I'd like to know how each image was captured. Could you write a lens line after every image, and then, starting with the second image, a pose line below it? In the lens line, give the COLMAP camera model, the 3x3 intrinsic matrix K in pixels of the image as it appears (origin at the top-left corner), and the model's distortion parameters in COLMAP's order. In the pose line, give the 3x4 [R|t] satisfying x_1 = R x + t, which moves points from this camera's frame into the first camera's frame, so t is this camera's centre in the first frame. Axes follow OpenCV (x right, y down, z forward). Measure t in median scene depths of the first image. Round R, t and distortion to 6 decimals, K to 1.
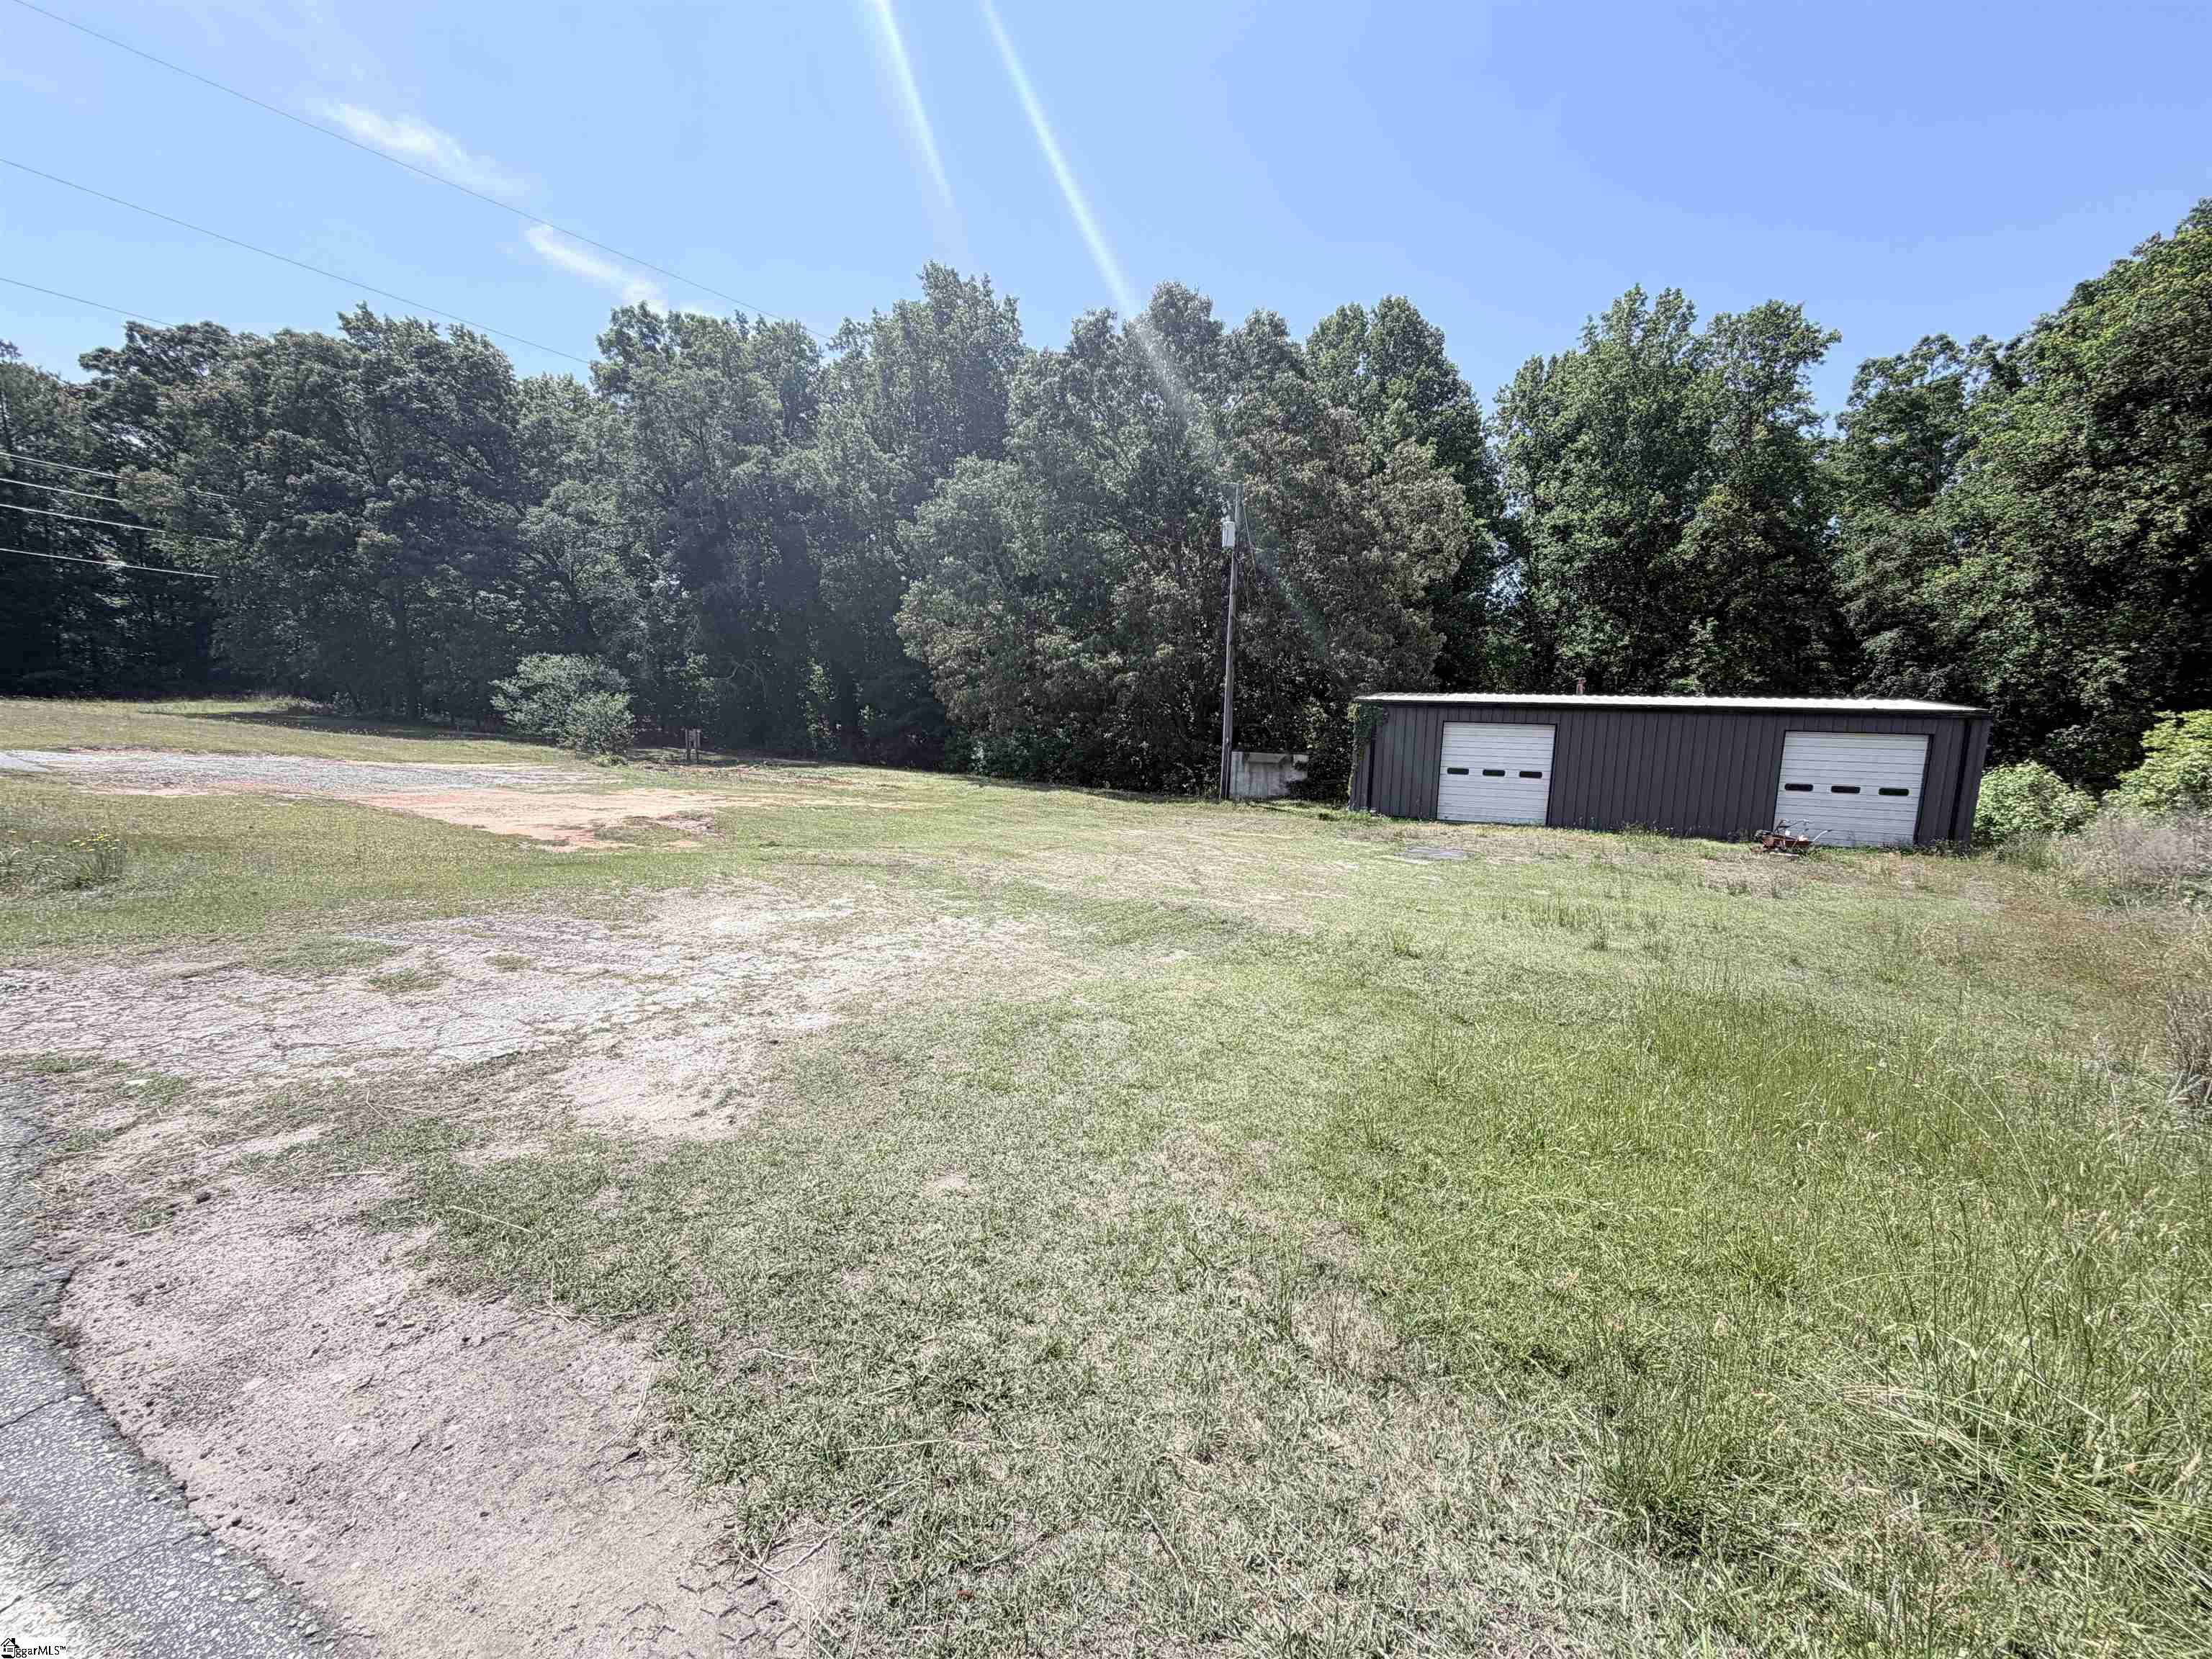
lens RADIAL K [[878.1, 0, 1114.5], [0, 878.1, 823.2], [0, 0, 1]] dist [0.000716, -0.000303]
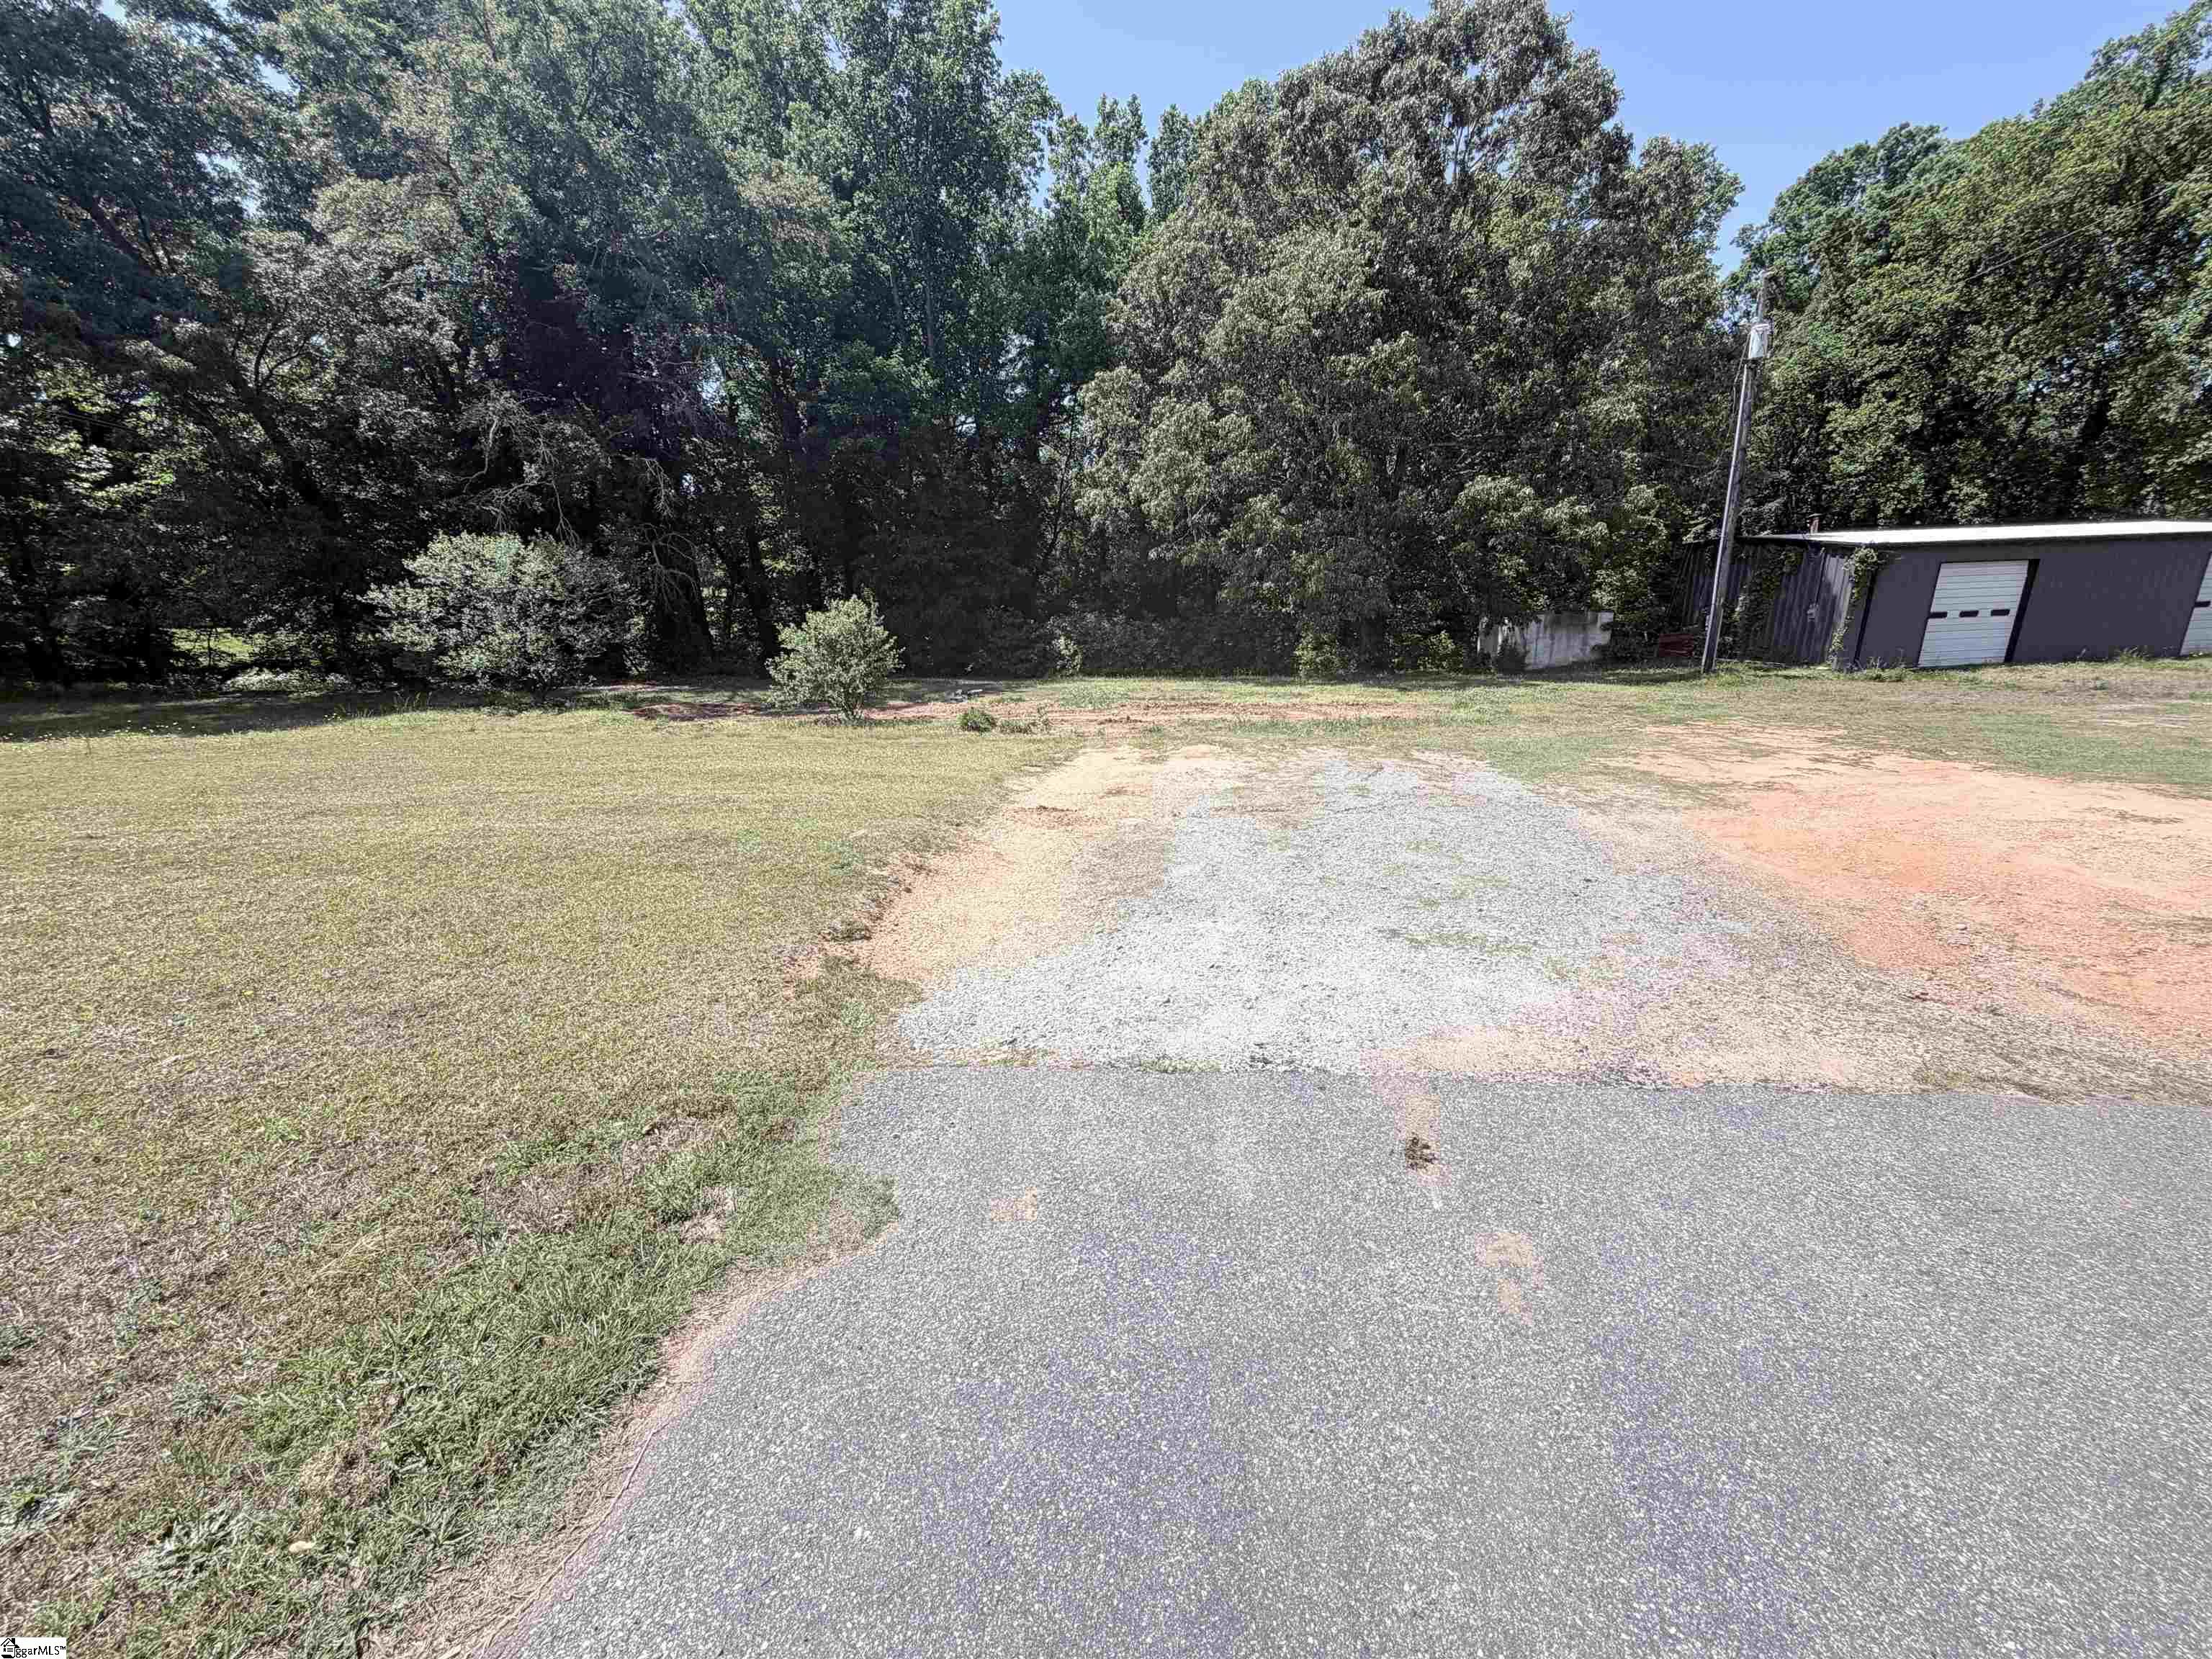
lens RADIAL K [[878.1, 0, 1099.4], [0, 878.1, 834.6], [0, 0, 1]] dist [0.000716, -0.000303]
pose [[0.885556, -0.187193, 0.425146, -0.620844], [0.117093, 0.975611, 0.185666, -0.078263], [-0.449533, -0.114636, 0.885877, 0.373897]]
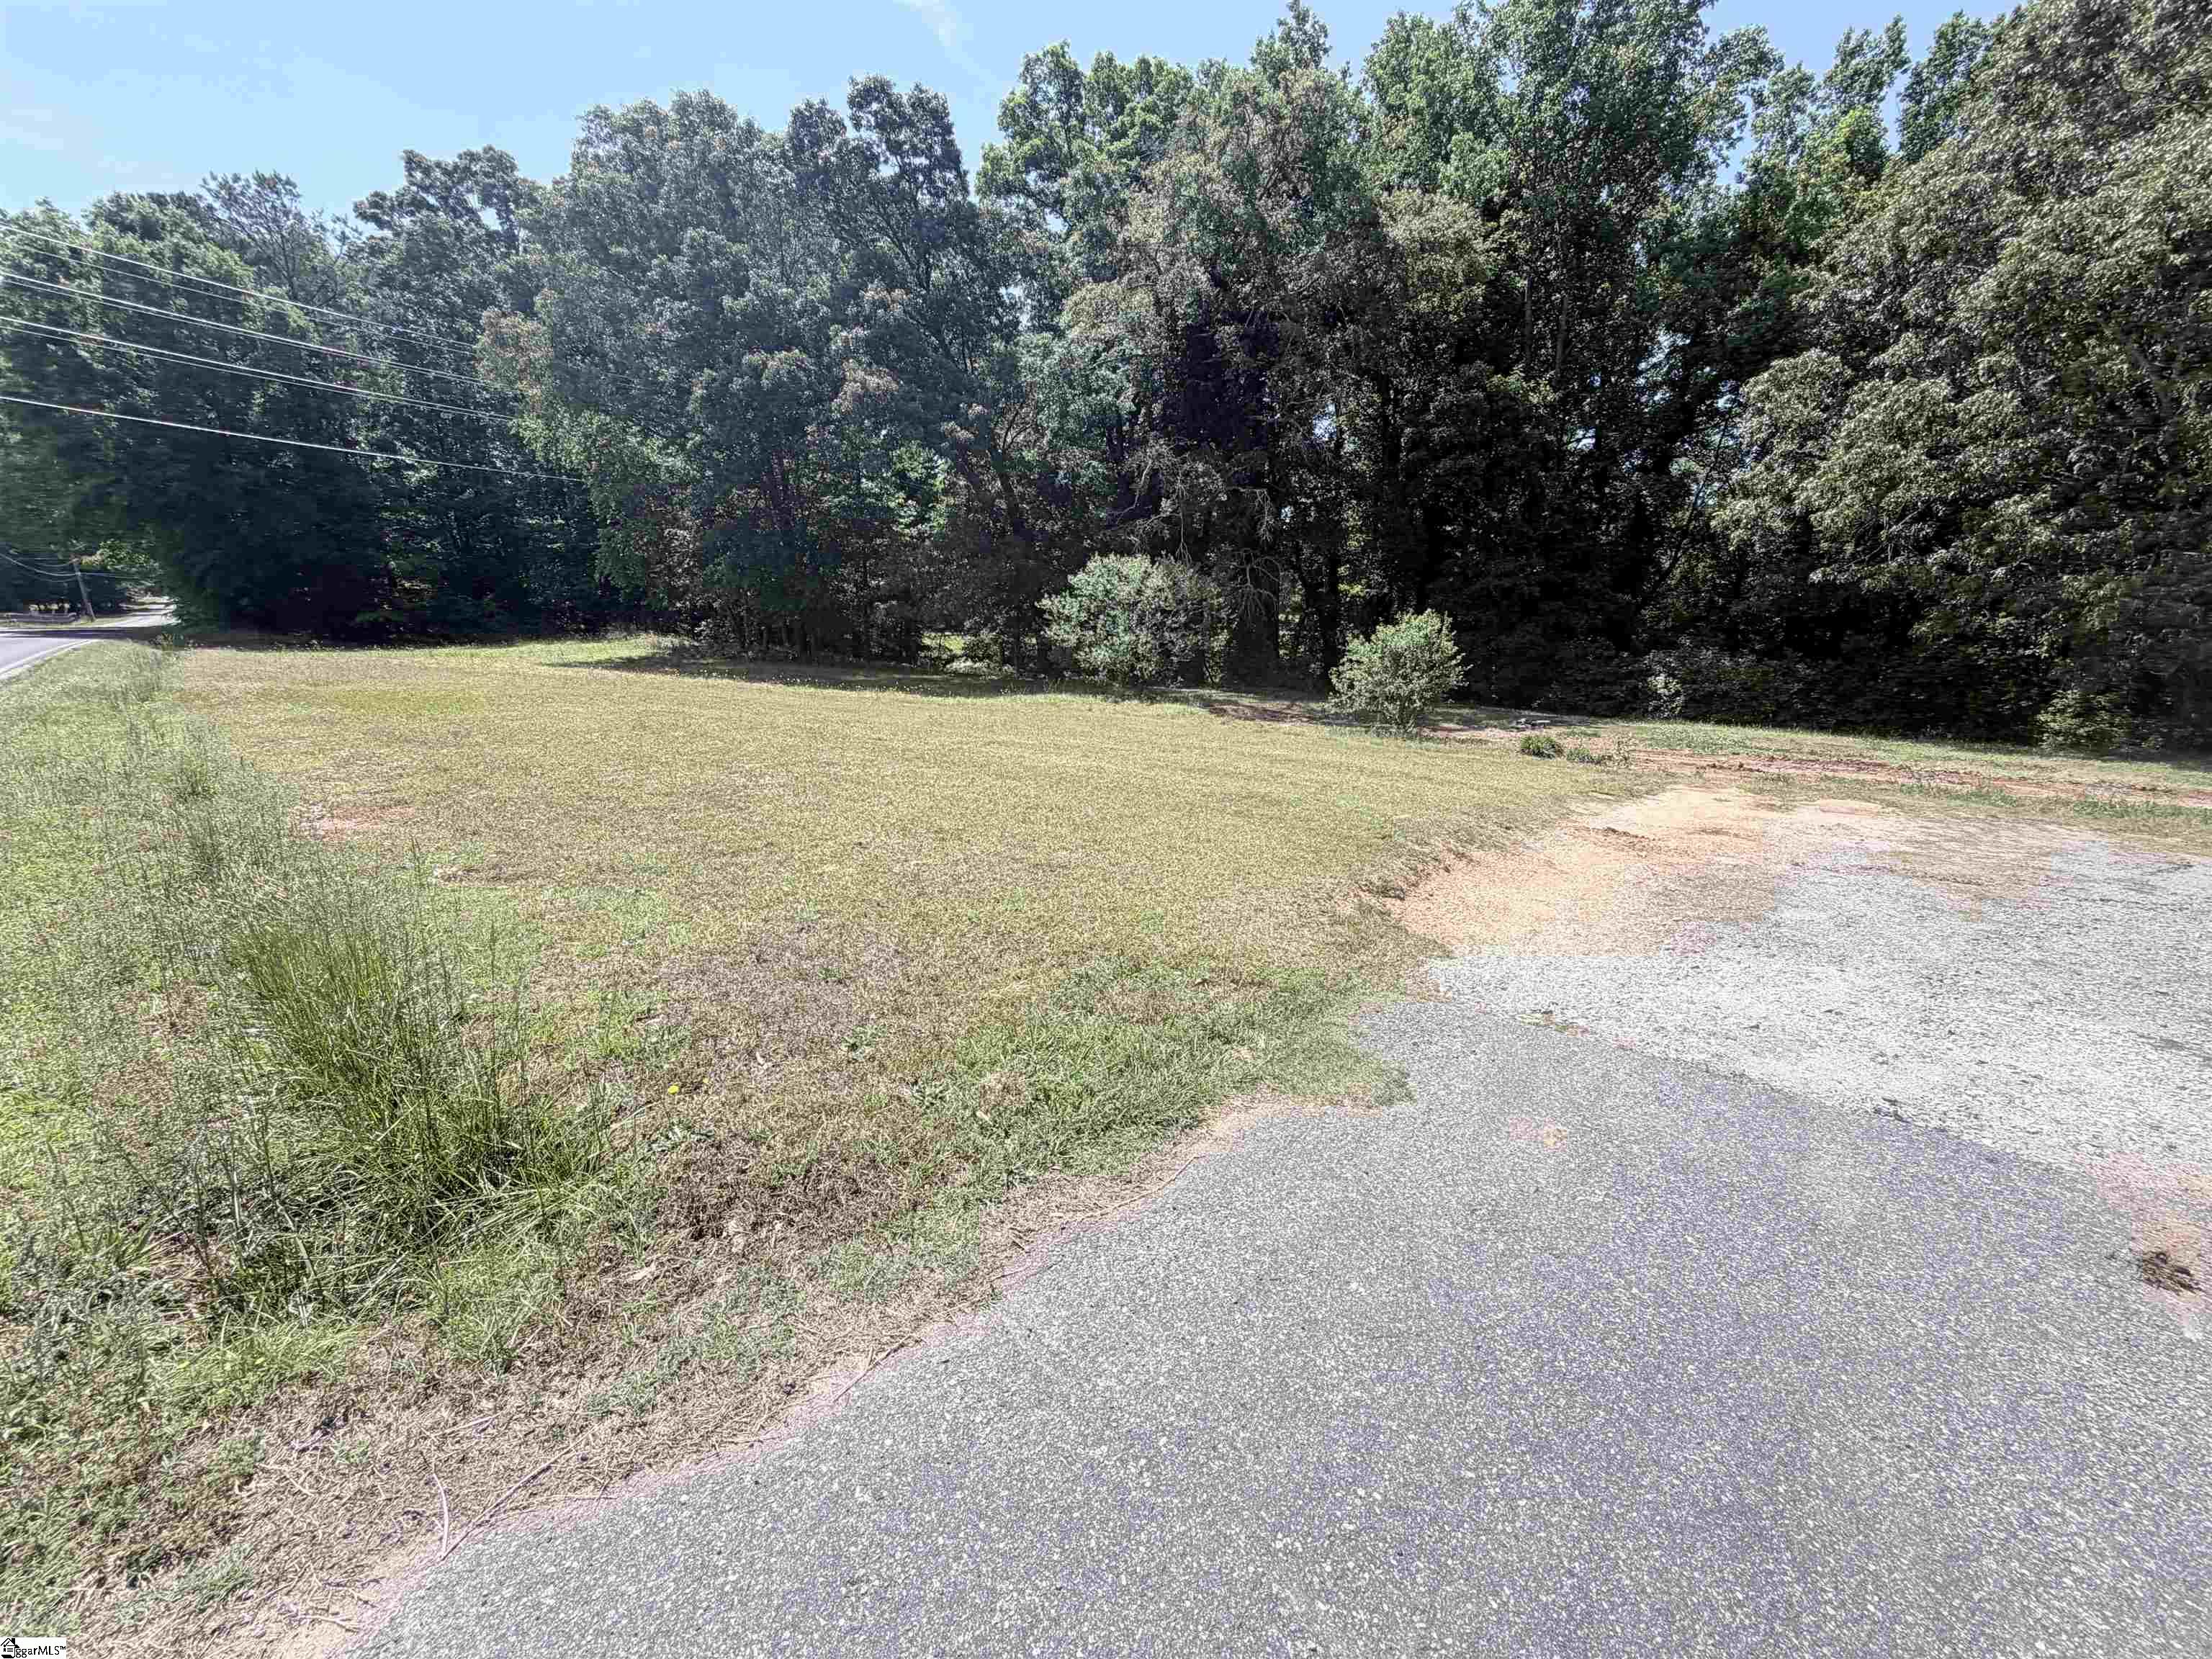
lens RADIAL K [[878.1, 0, 1099.4], [0, 878.1, 833.1], [0, 0, 1]] dist [0.000716, -0.000303]
pose [[0.991502, -0.003125, -0.130053, -0.627377], [0.017866, 0.993510, 0.112336, -0.067473], [0.128858, -0.113705, 0.985123, 0.366822]]
